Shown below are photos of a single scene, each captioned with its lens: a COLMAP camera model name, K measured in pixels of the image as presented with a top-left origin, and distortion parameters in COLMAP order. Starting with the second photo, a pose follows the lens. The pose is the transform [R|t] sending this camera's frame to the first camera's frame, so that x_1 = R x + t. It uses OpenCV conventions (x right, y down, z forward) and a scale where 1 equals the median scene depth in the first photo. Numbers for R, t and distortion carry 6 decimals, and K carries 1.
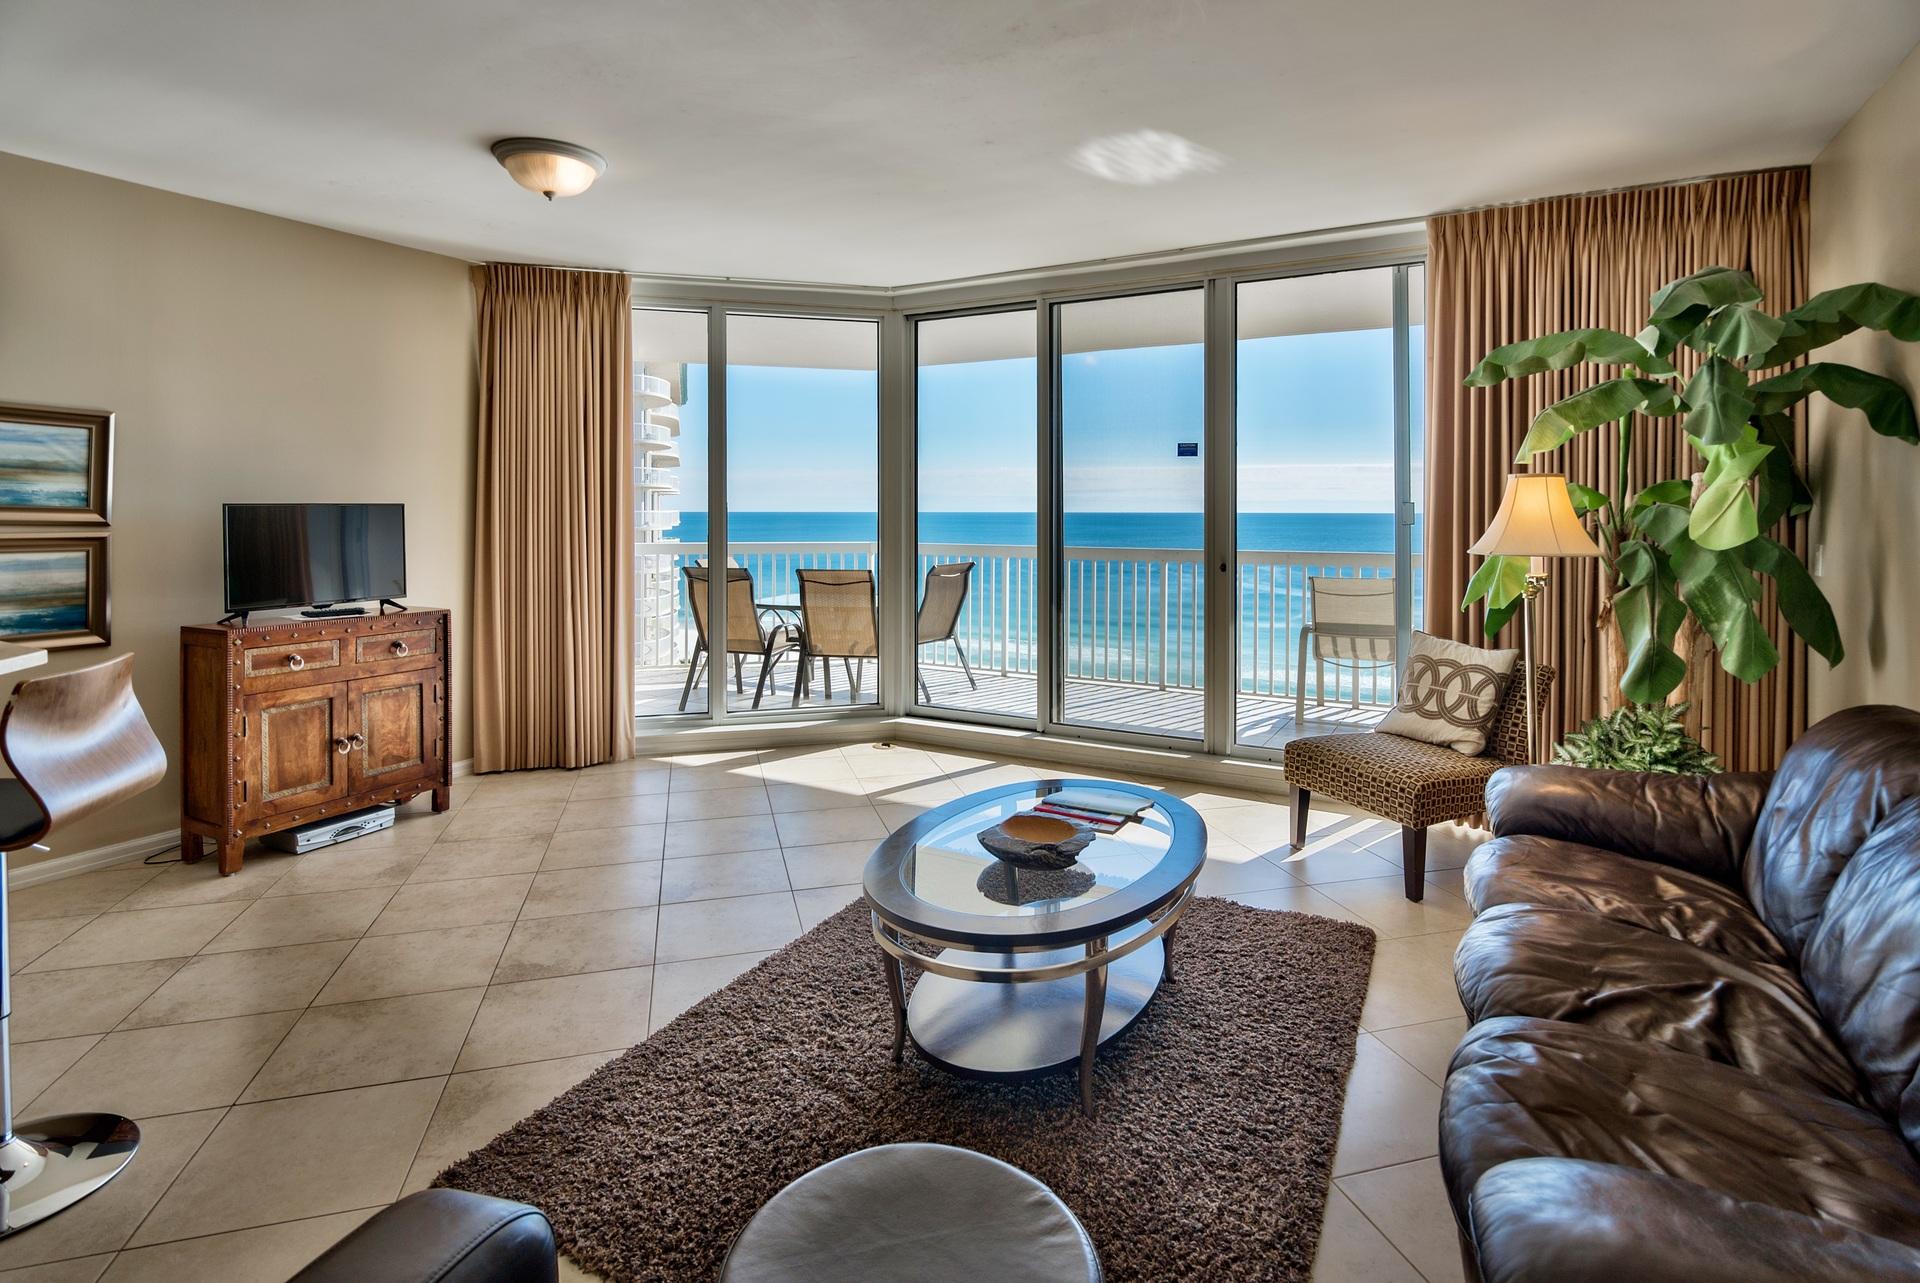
lens RADIAL K [[969.2, 0, 982.2], [0, 969.2, 519.1], [0, 0, 1]] dist [0.004428, -0.002758]
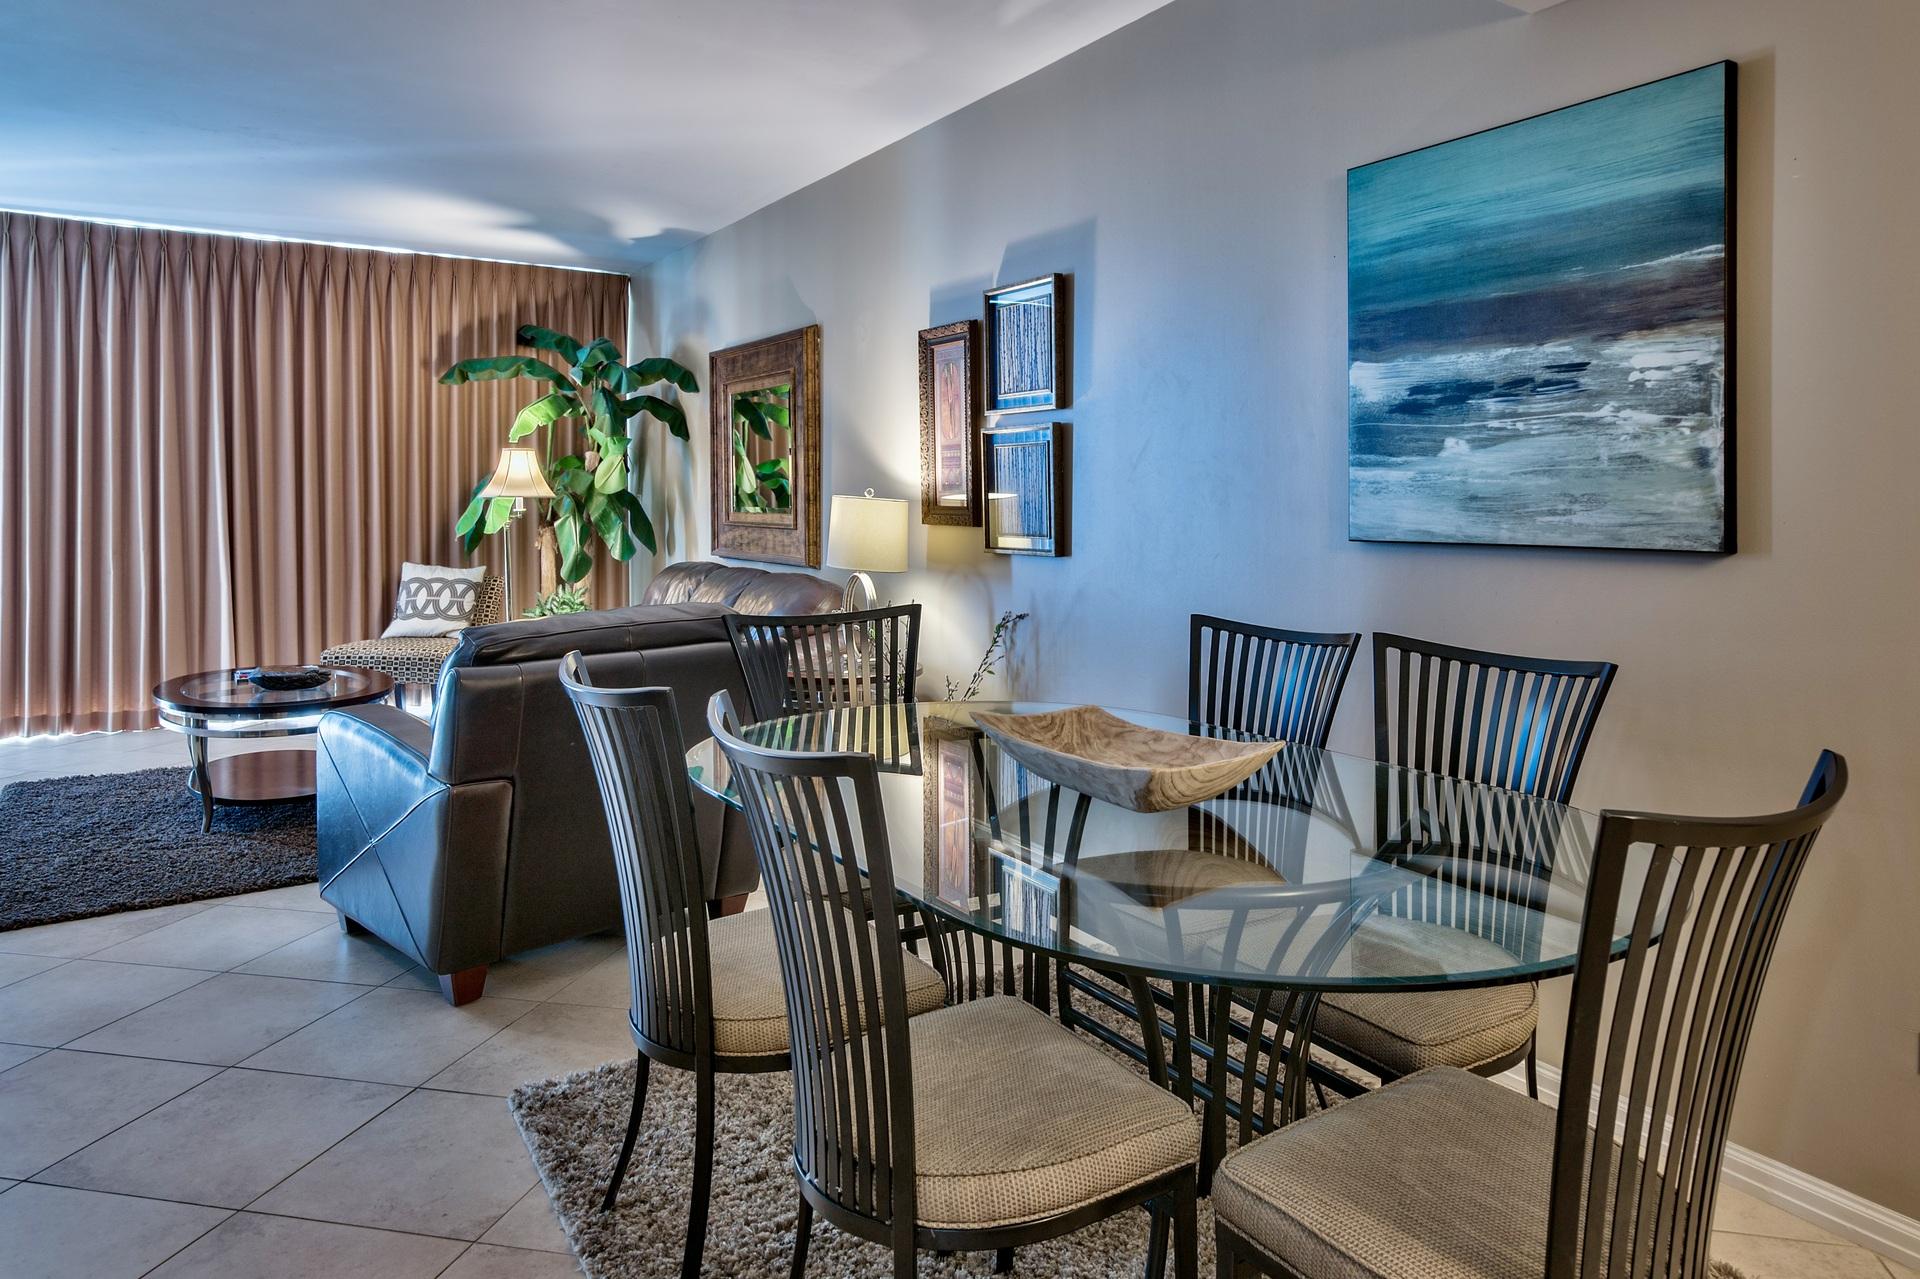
lens RADIAL K [[1276.5, 0, 963.2], [0, 1276.5, 499.8], [0, 0, 1]] dist [0.046376, 0.000131]
pose [[0.501375, -0.006258, 0.865208, -0.736823], [0.008277, 0.999963, 0.002437, 0.032042], [-0.865191, 0.005939, 0.501408, -0.585878]]
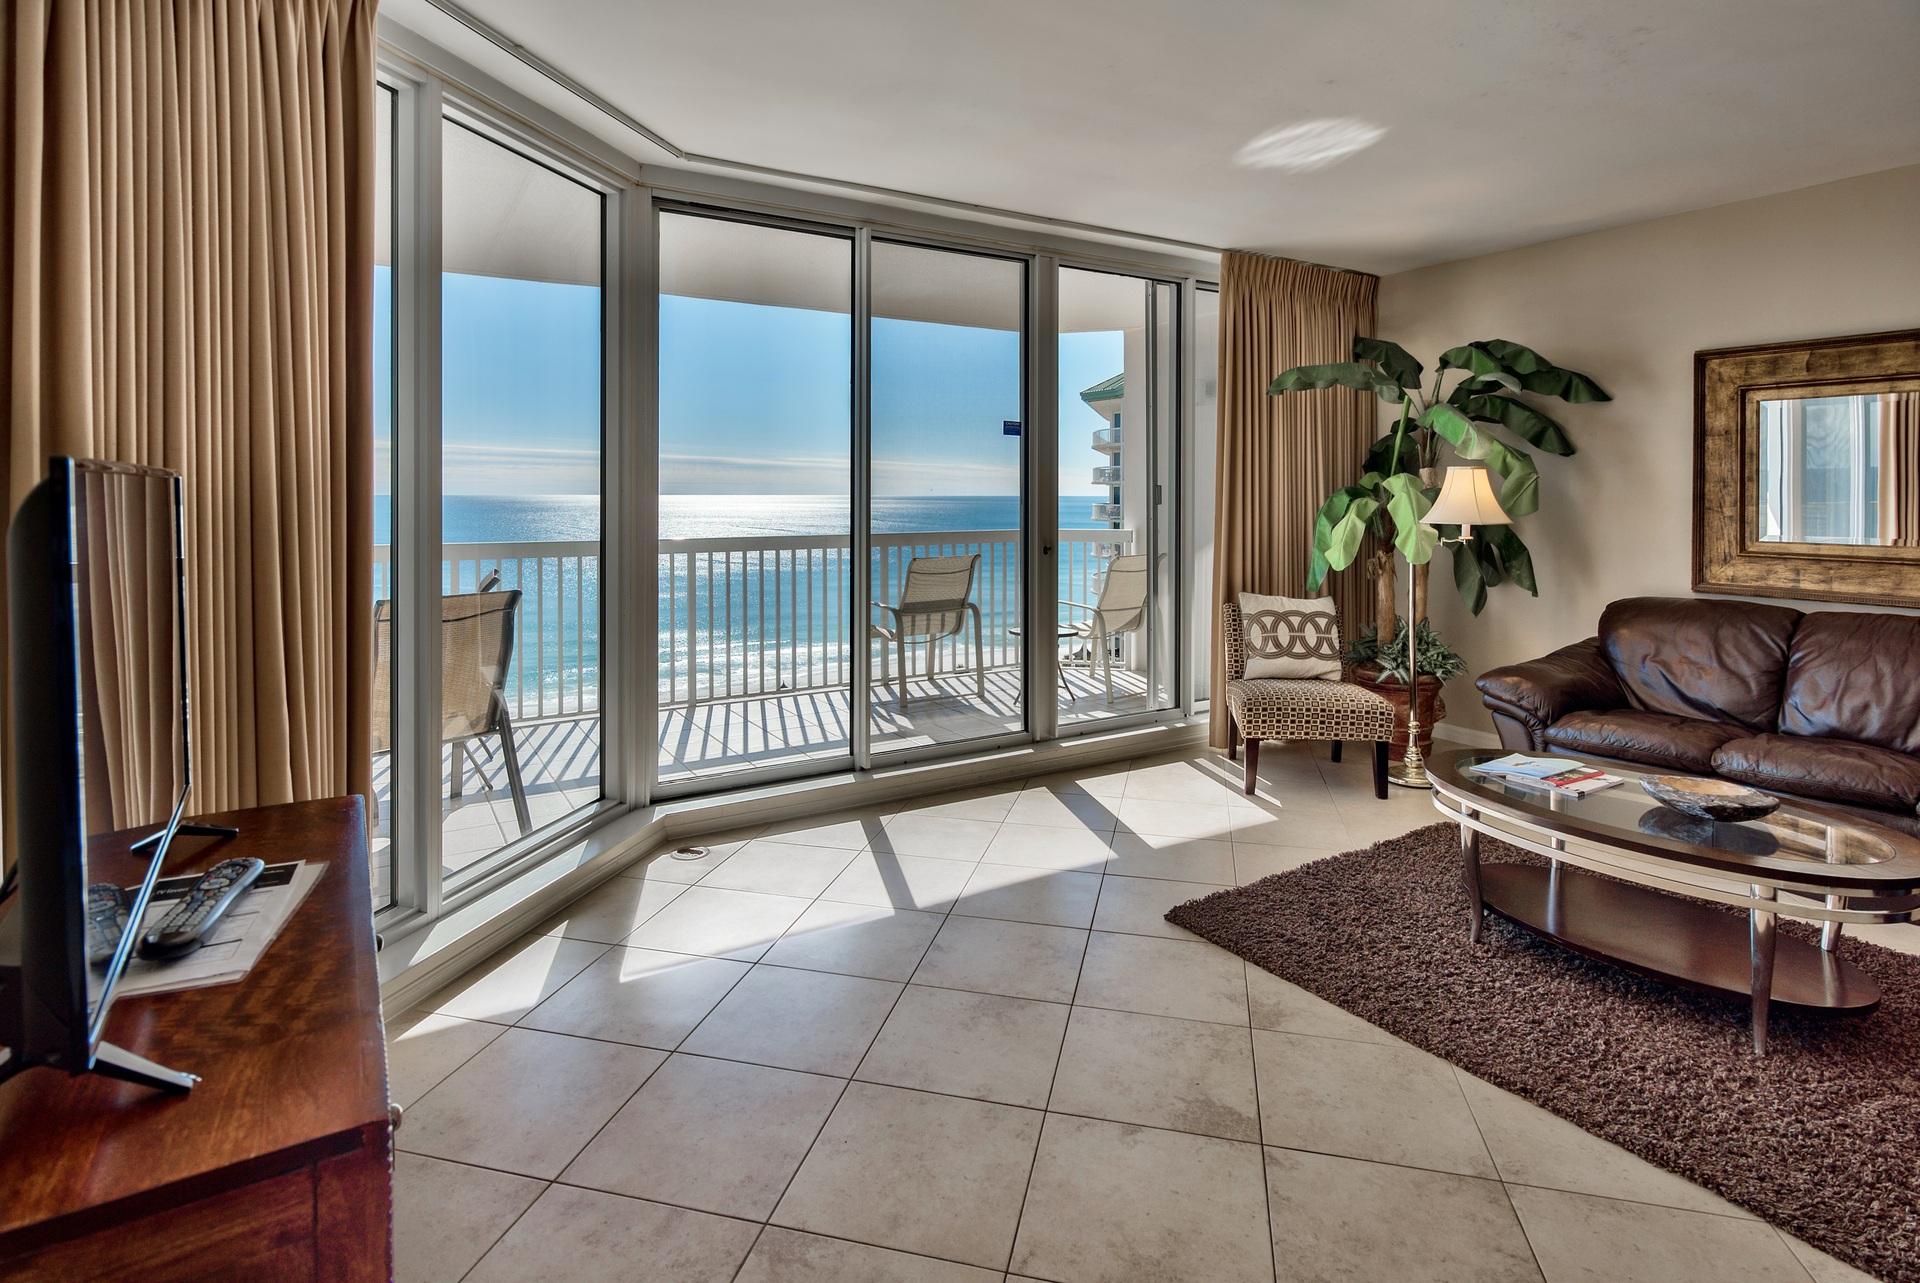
lens RADIAL K [[969.2, 0, 948.8], [0, 969.2, 499.3], [0, 0, 1]] dist [0.004428, -0.002758]
pose [[0.505815, -0.007571, 0.862609, -0.810621], [0.007947, 0.999960, 0.004117, -0.008363], [-0.862605, 0.004773, 0.505855, 0.729662]]
